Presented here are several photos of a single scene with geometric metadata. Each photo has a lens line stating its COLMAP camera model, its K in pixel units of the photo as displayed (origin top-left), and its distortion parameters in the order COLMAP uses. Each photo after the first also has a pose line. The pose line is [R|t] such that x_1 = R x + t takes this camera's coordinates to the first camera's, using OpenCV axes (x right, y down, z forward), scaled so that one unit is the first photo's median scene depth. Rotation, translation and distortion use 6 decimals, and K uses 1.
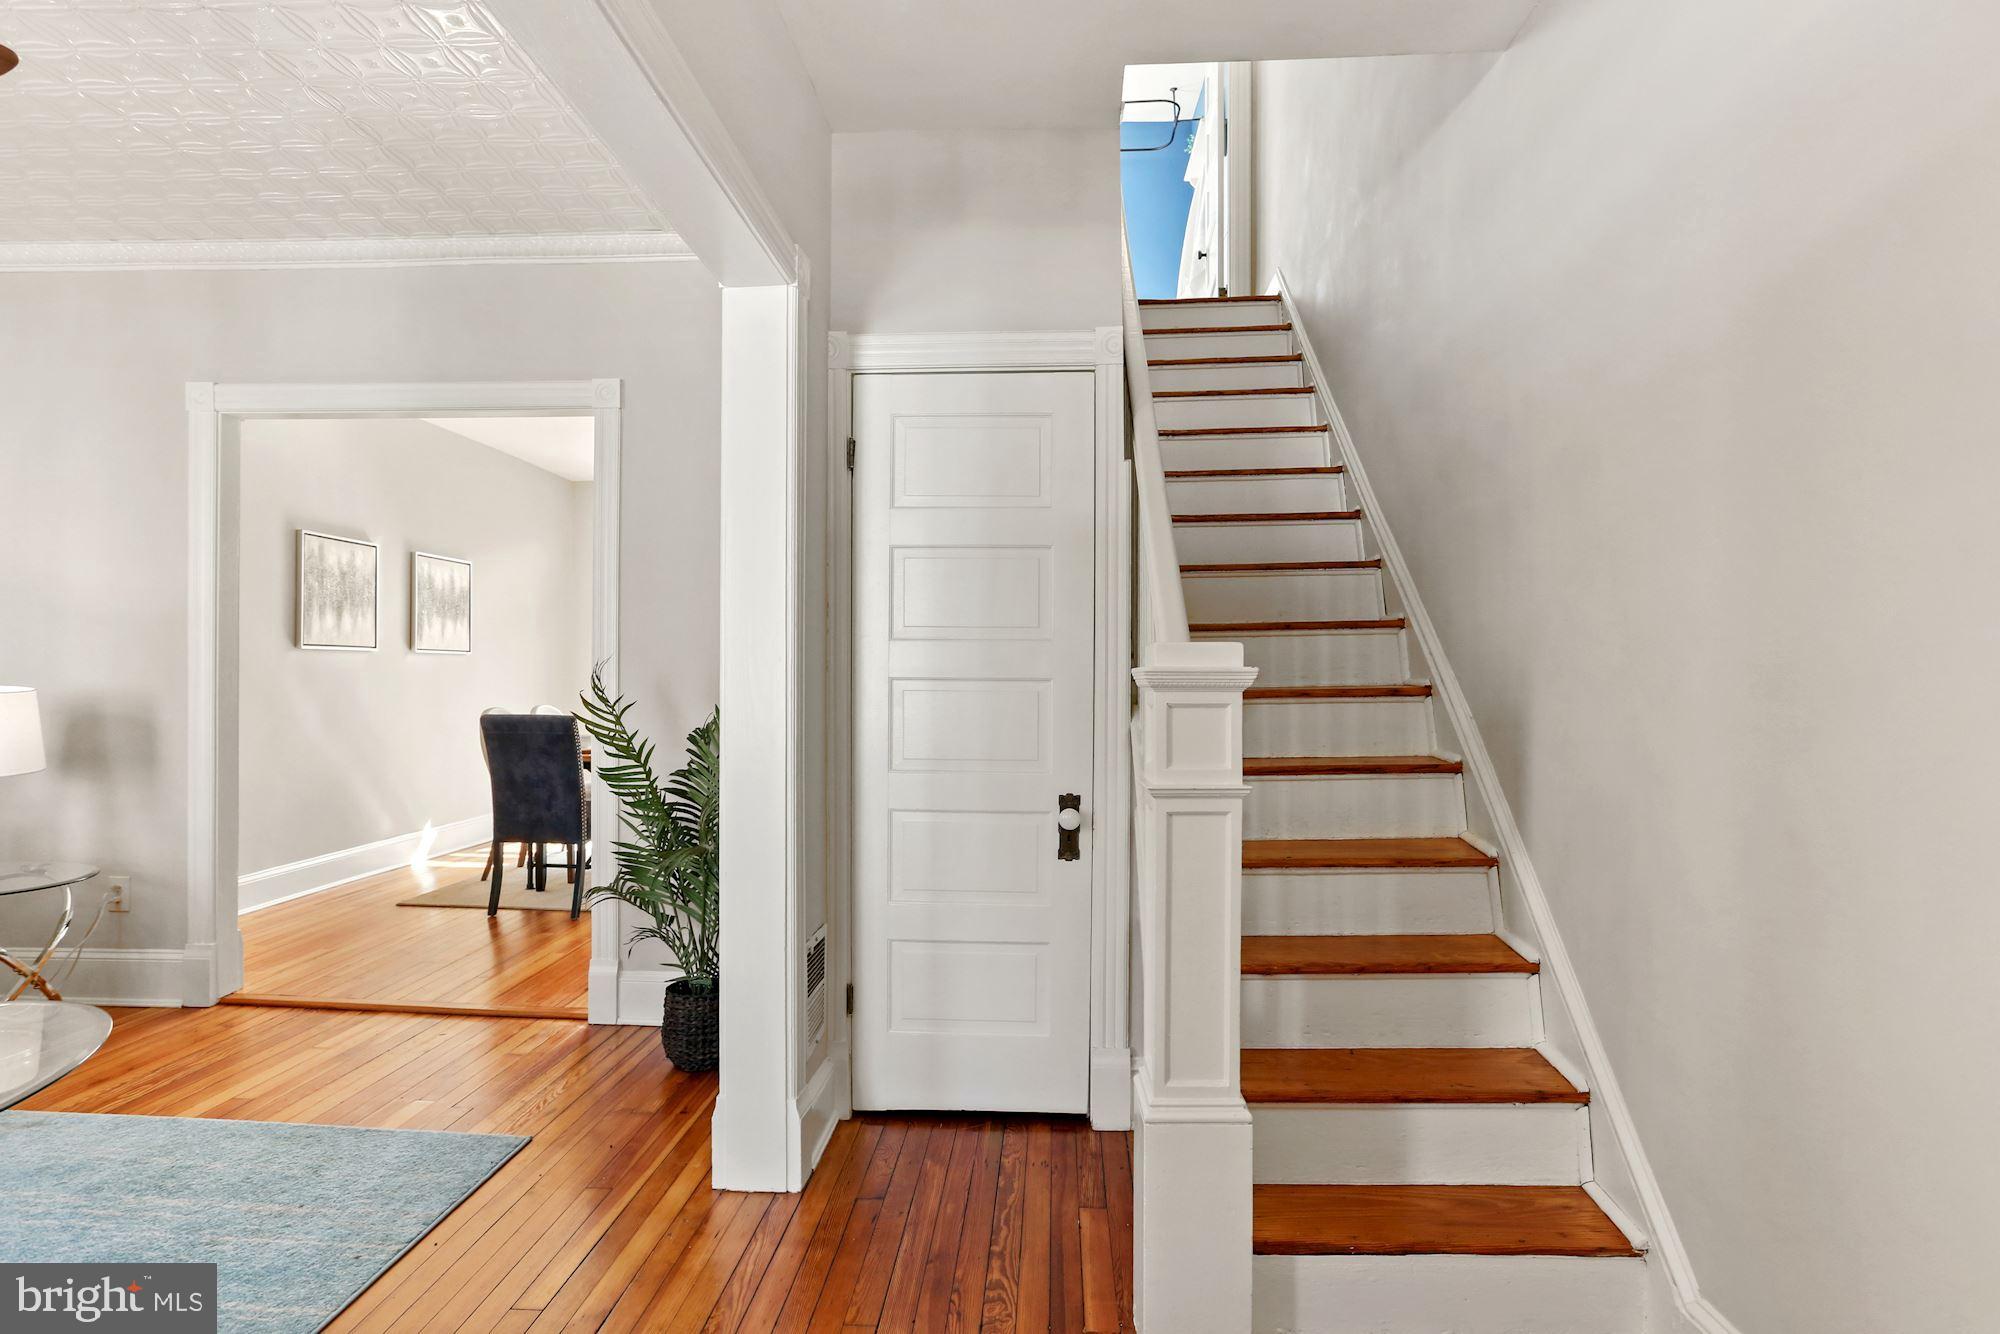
lens RADIAL K [[994.8, 0, 1001.8], [0, 994.8, 666.1], [0, 0, 1]] dist [-0.003402, 0.002518]
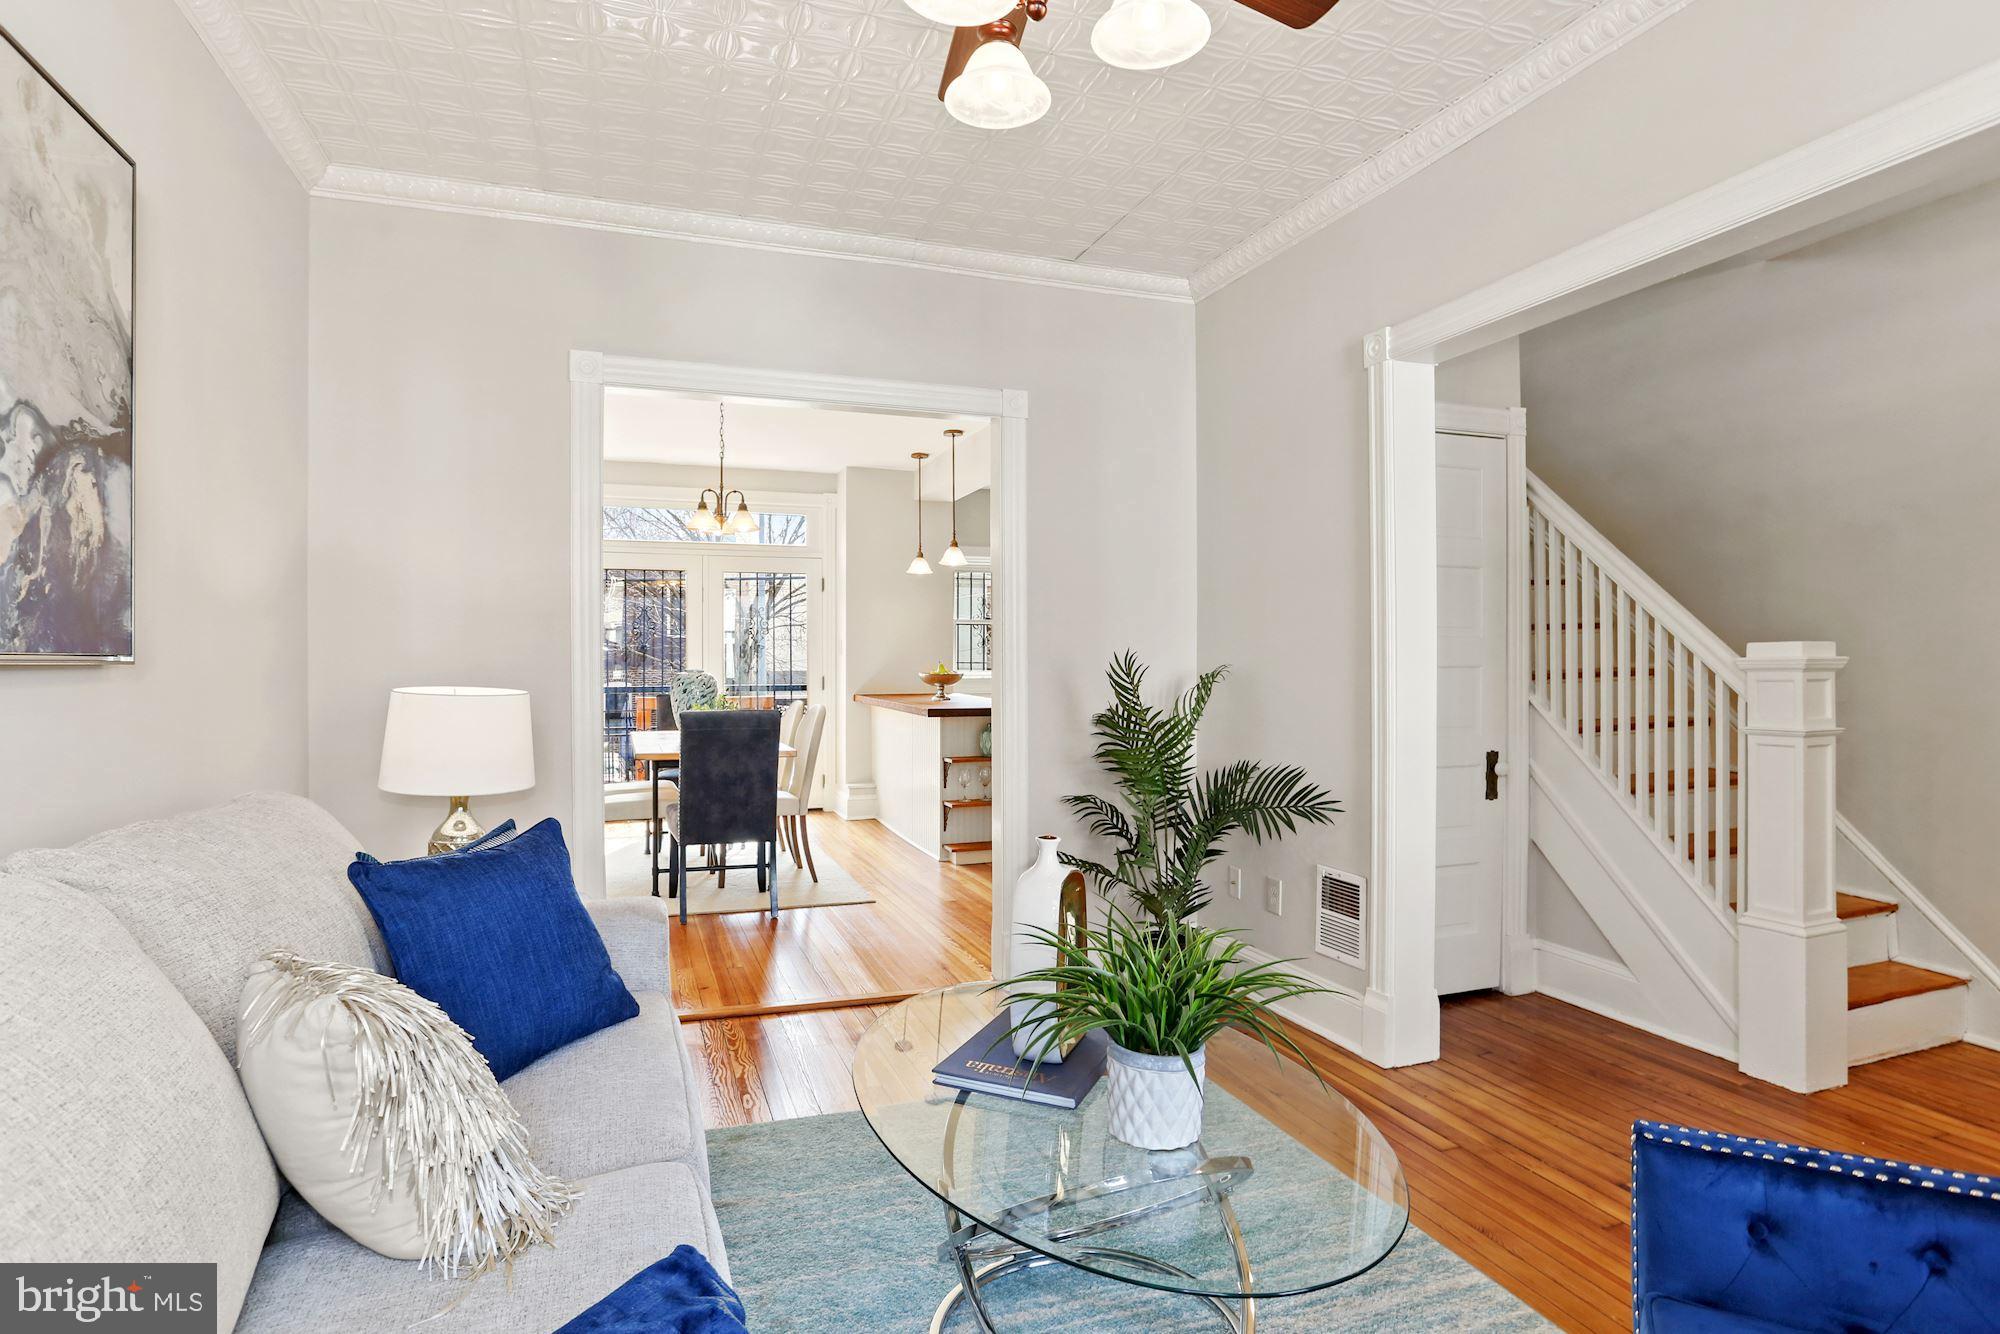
lens RADIAL K [[994.8, 0, 1020.1], [0, 994.8, 662.6], [0, 0, 1]] dist [-0.003402, 0.002518]
pose [[0.920756, -0.010156, 0.390008, -0.831496], [0.006461, 0.999921, 0.010784, -0.007733], [-0.390086, -0.007409, 0.920748, 0.008229]]
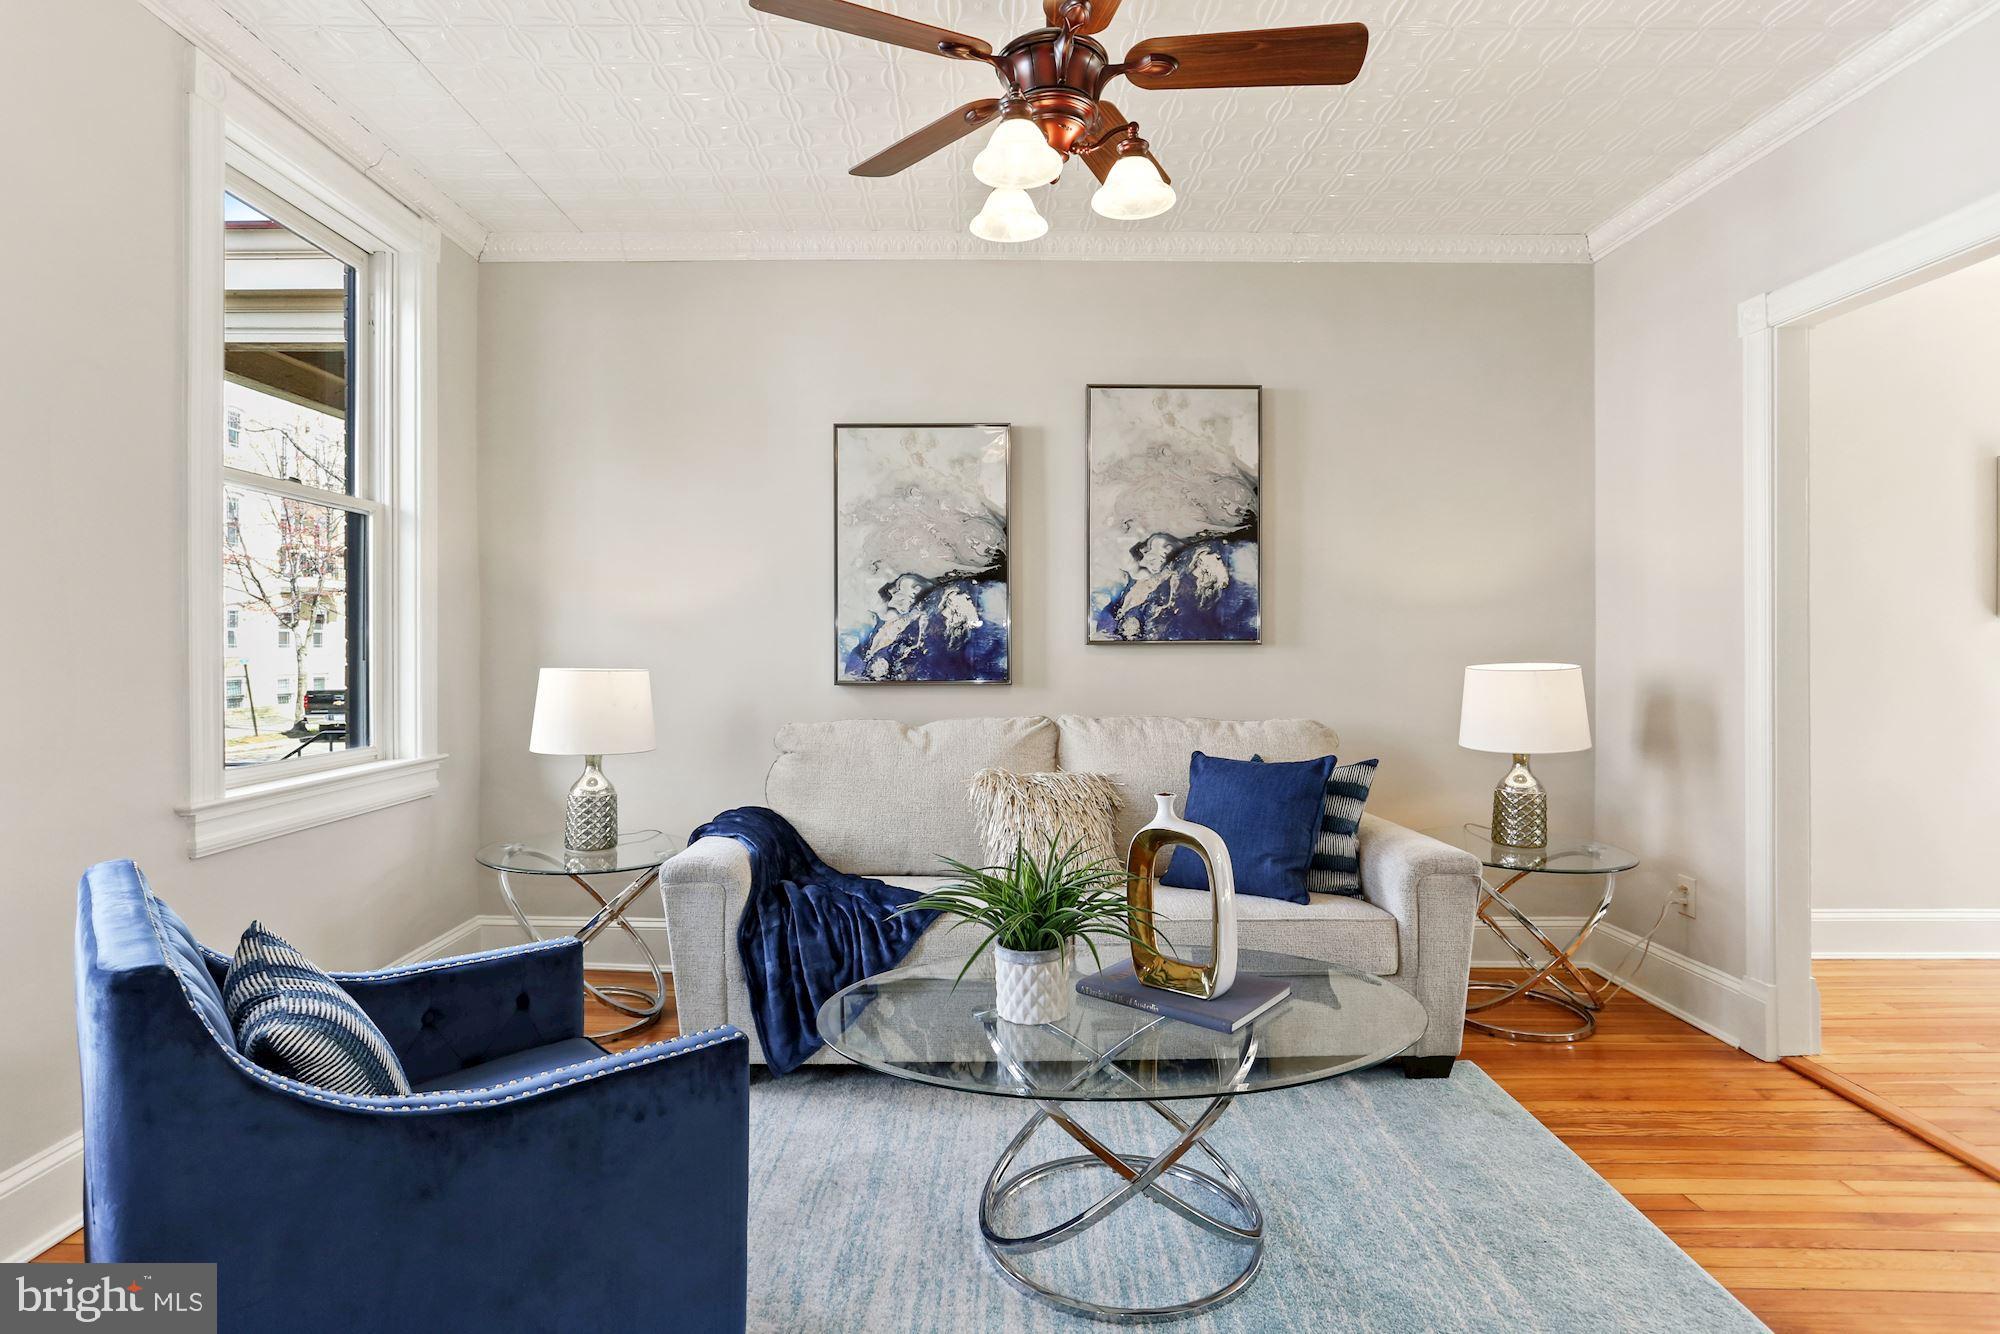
lens RADIAL K [[994.8, 0, 992.0], [0, 994.8, 648.6], [0, 0, 1]] dist [-0.003402, 0.002518]
pose [[0.044125, -0.011167, -0.998964, -0.014385], [0.010322, 0.999889, -0.010721, 0.009111], [0.998973, -0.009838, 0.044236, 0.368982]]
